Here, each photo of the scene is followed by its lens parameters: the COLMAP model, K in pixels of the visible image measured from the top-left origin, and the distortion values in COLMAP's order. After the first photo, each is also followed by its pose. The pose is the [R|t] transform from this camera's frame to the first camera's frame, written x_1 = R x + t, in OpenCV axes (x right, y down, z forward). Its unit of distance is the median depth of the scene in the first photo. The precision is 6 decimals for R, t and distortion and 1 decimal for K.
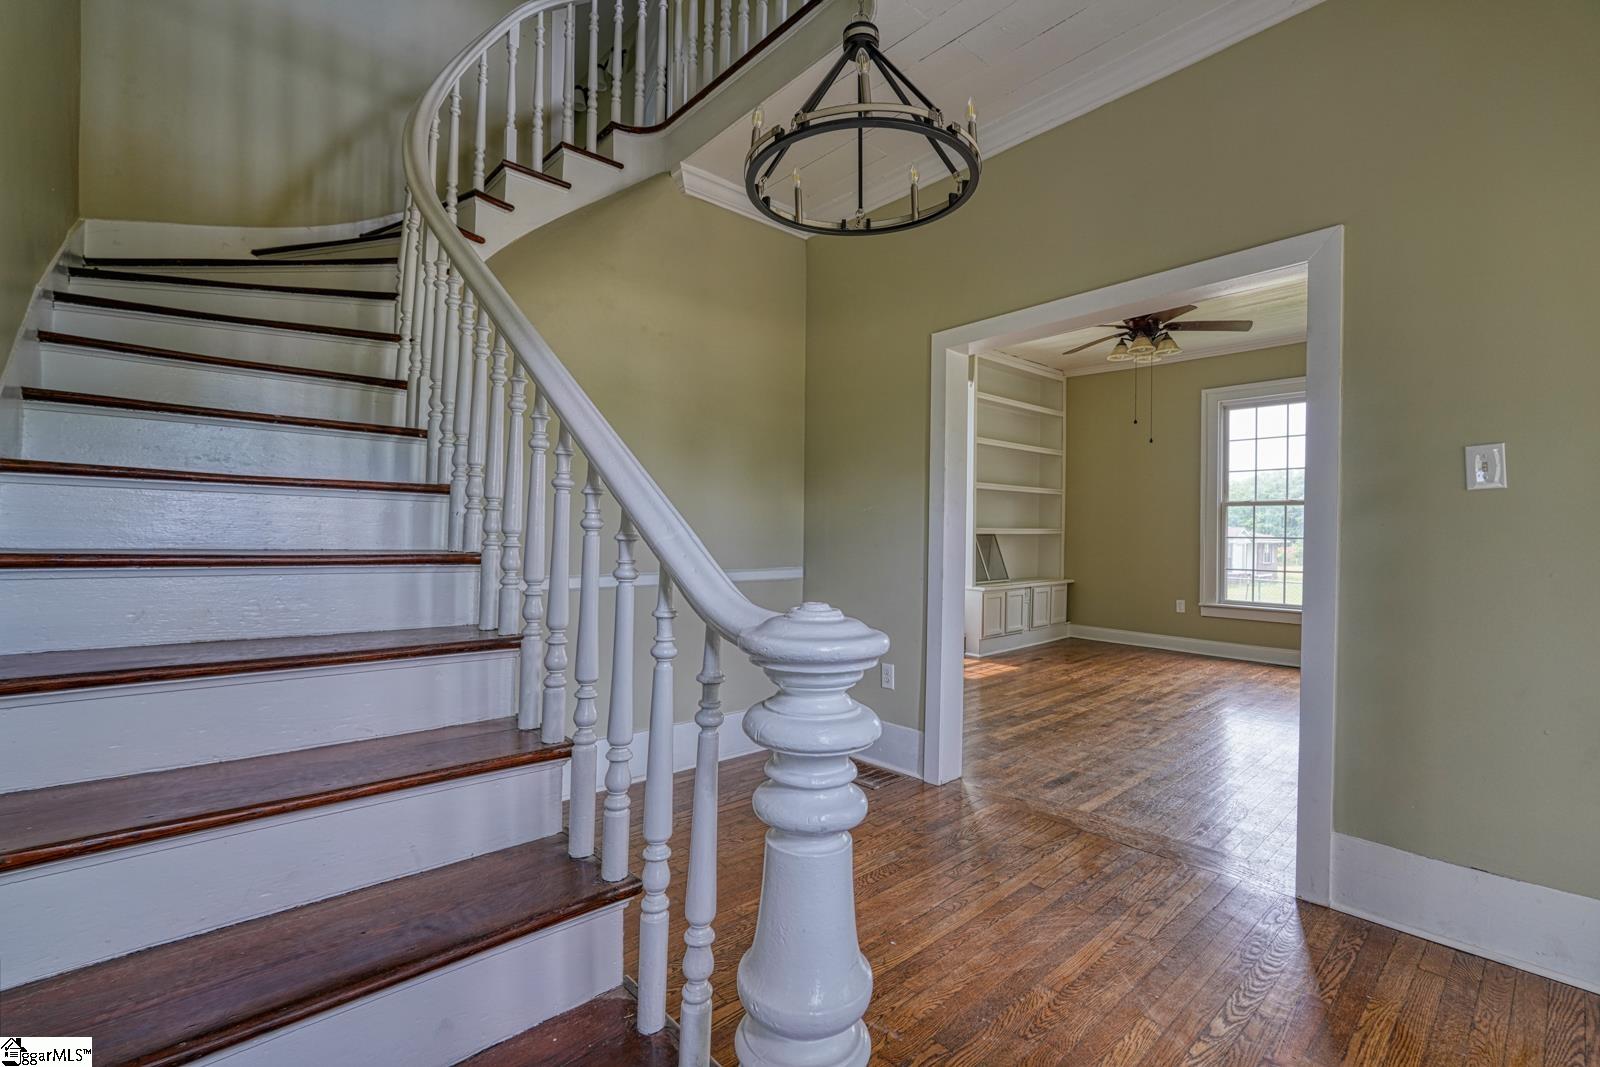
lens RADIAL K [[703.7, 0, 794.9], [0, 703.7, 535.1], [0, 0, 1]] dist [-0.021751, 0.010627]
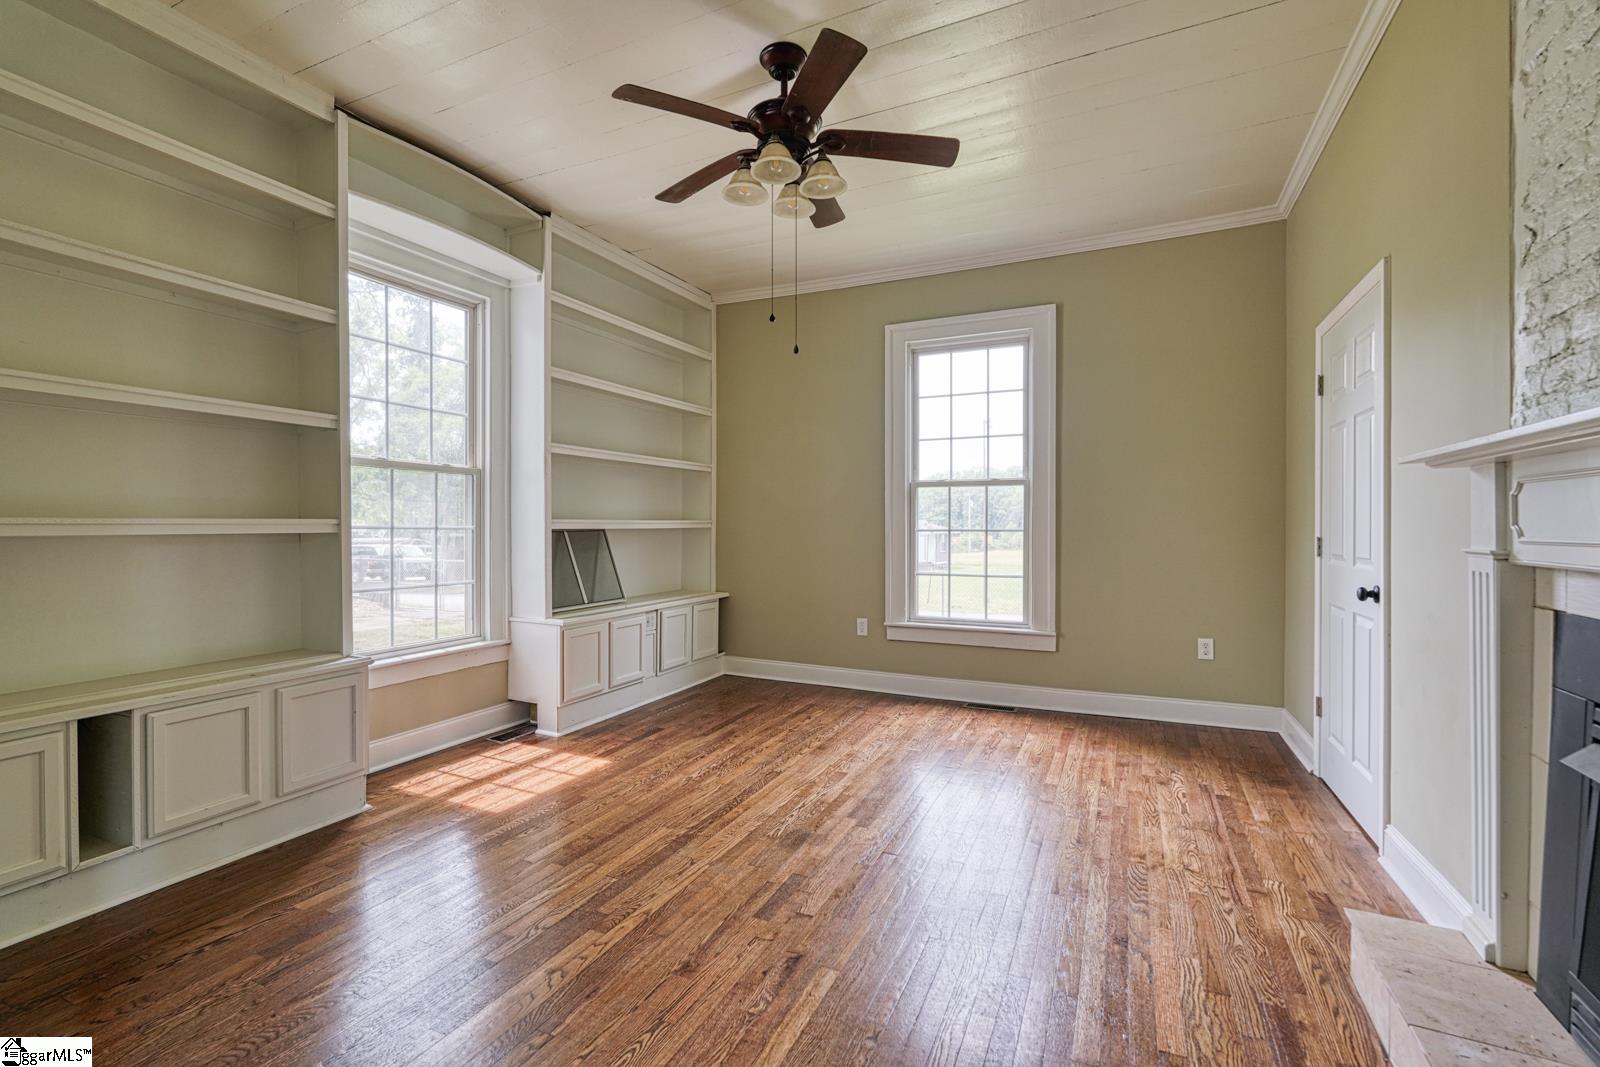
lens RADIAL K [[703.7, 0, 794.9], [0, 703.7, 535.1], [0, 0, 1]] dist [-0.021751, 0.010627]
pose [[0.925461, -0.013885, 0.378587, 0.224033], [0.011200, 0.999894, 0.009294, -0.000015], [-0.378676, -0.004361, 0.925519, 0.373058]]
